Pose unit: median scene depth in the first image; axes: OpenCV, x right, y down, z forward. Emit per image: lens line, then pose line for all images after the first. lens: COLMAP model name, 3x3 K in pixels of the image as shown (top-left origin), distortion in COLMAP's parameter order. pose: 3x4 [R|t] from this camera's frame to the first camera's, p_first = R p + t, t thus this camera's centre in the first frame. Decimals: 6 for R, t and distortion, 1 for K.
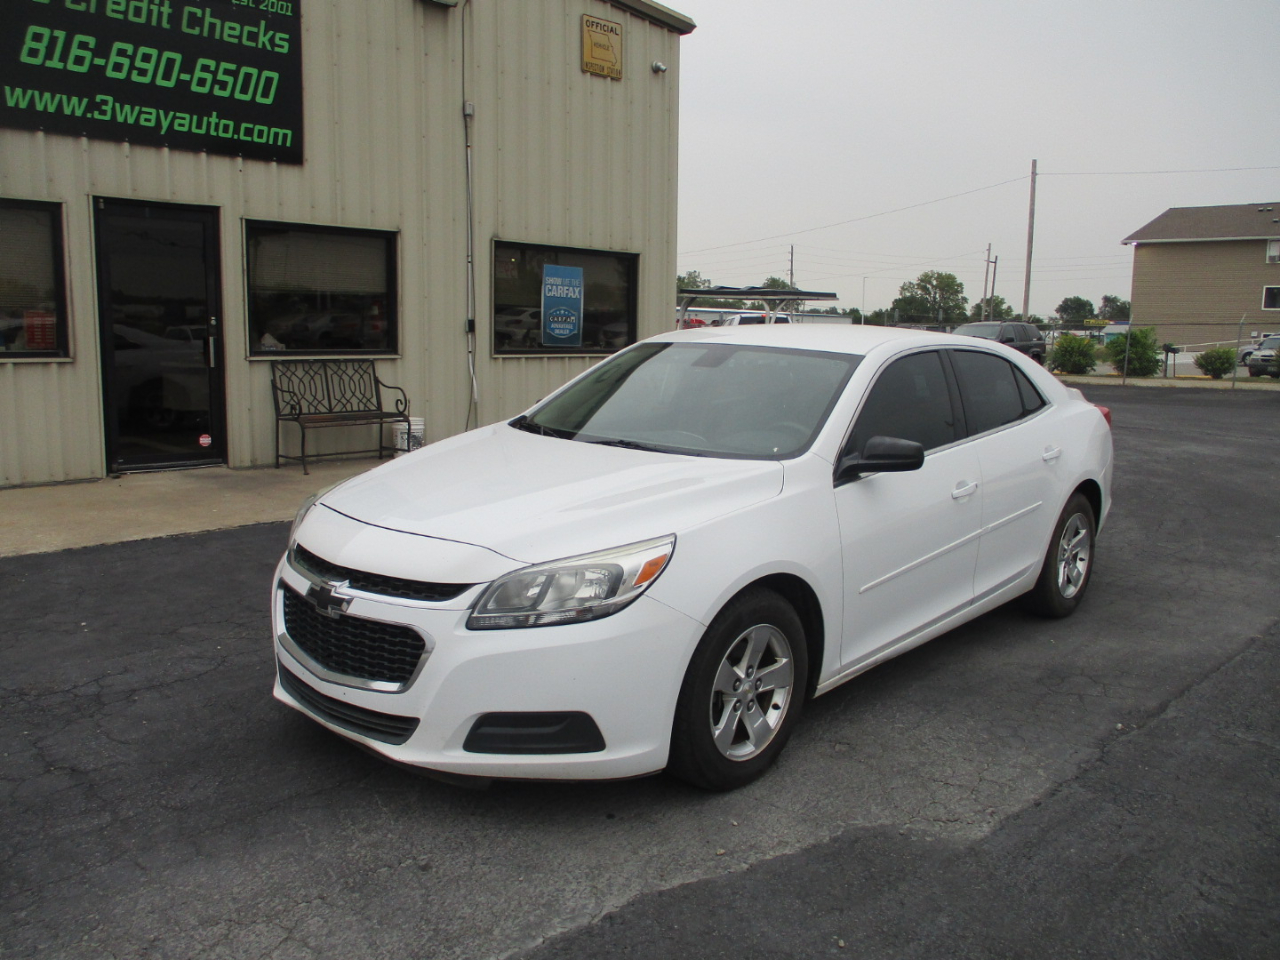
lens RADIAL K [[1055.1, 0, 651.4], [0, 1055.1, 482.3], [0, 0, 1]] dist [-0.043397, 0.016499]
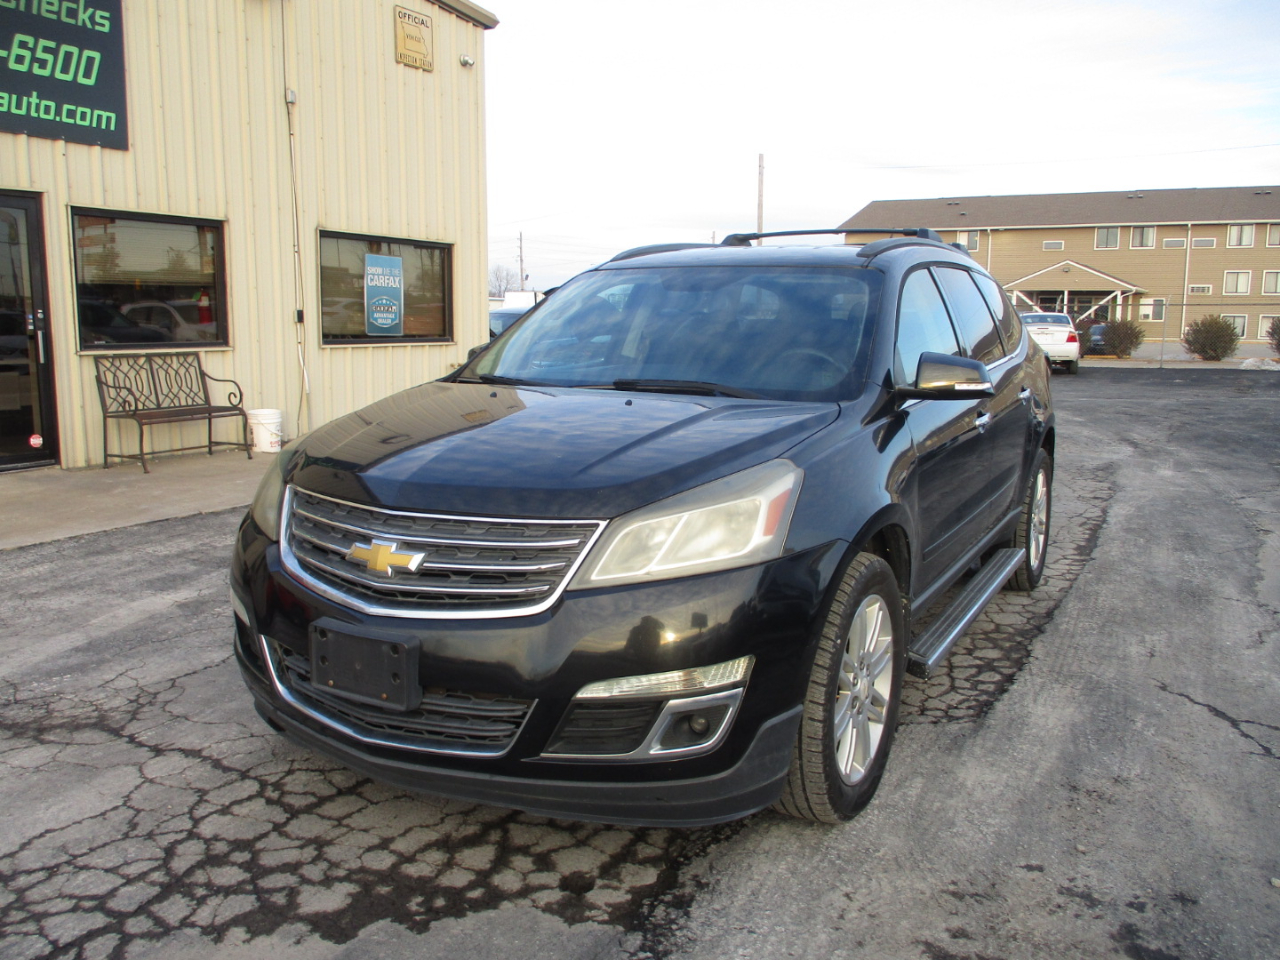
lens RADIAL K [[1055.1, 0, 654.2], [0, 1055.1, 476.4], [0, 0, 1]] dist [-0.043397, 0.016499]
pose [[0.966170, -0.047391, 0.253515, -0.128273], [0.045585, 0.998876, 0.012997, 0.004544], [-0.253845, -0.001001, 0.967244, -0.044619]]
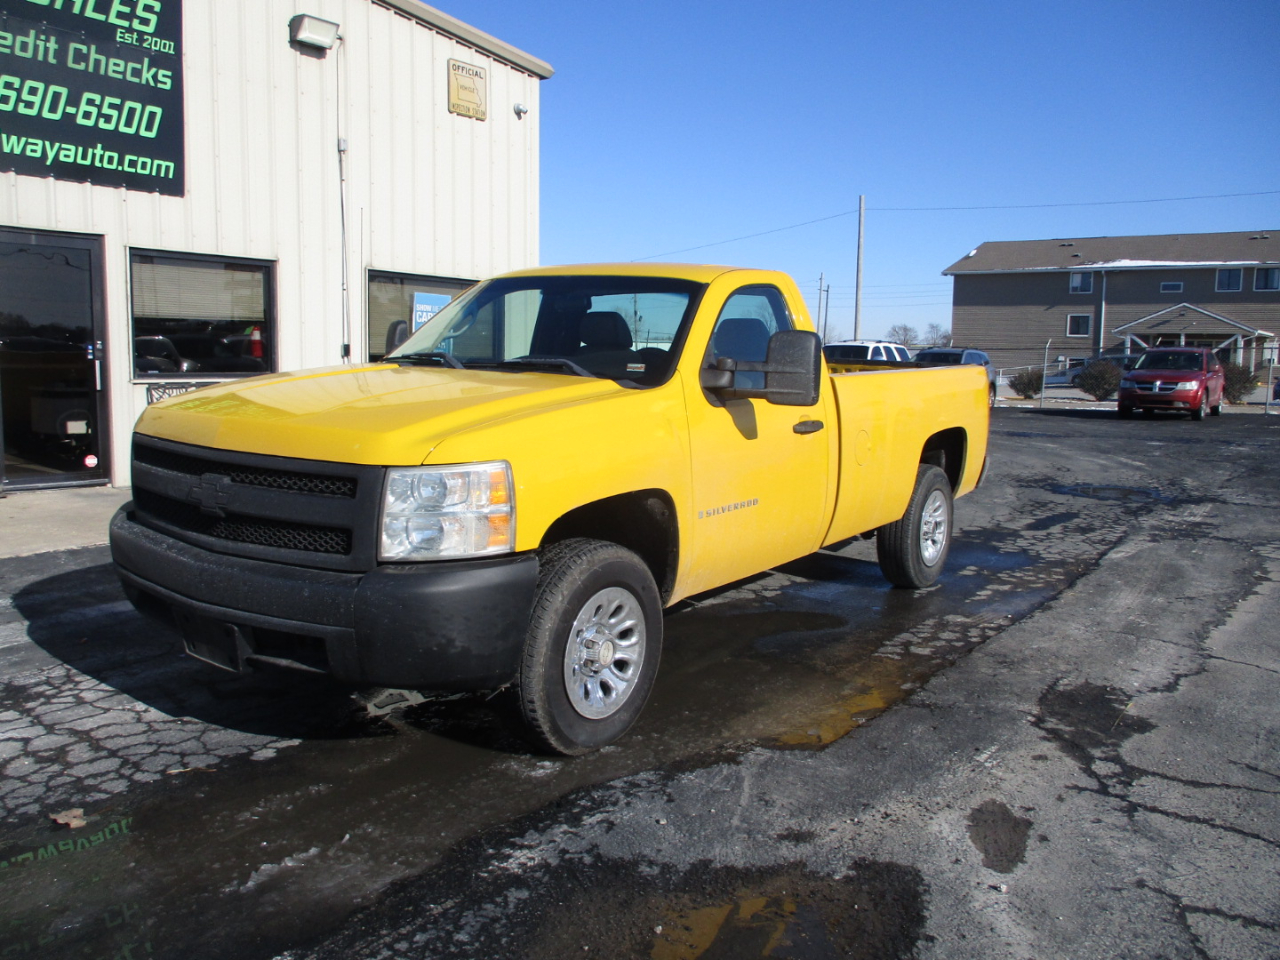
lens RADIAL K [[1055.1, 0, 651.6], [0, 1055.1, 472.5], [0, 0, 1]] dist [-0.043397, 0.016499]
pose [[0.989126, -0.015519, 0.146248, -0.031069], [0.020279, 0.999310, -0.031110, 0.014121], [-0.145664, 0.033738, 0.988759, -0.088673]]
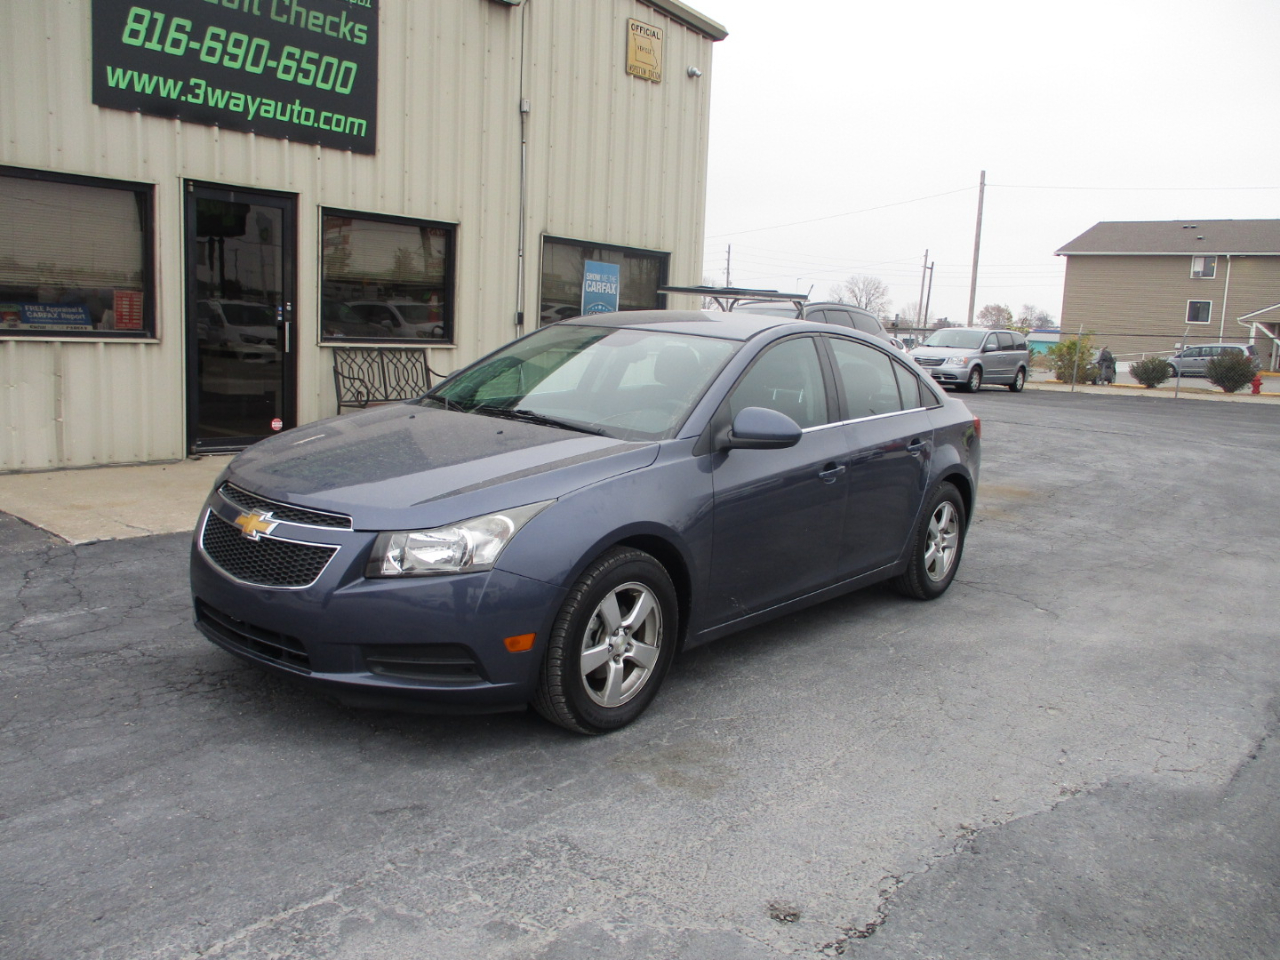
lens RADIAL K [[1055.1, 0, 652.1], [0, 1055.1, 480.1], [0, 0, 1]] dist [-0.043397, 0.016499]
pose [[0.997129, 0.019169, 0.073251, -0.138996], [-0.019338, 0.999812, 0.001599, 0.004771], [-0.073207, -0.003011, 0.997312, -0.034175]]
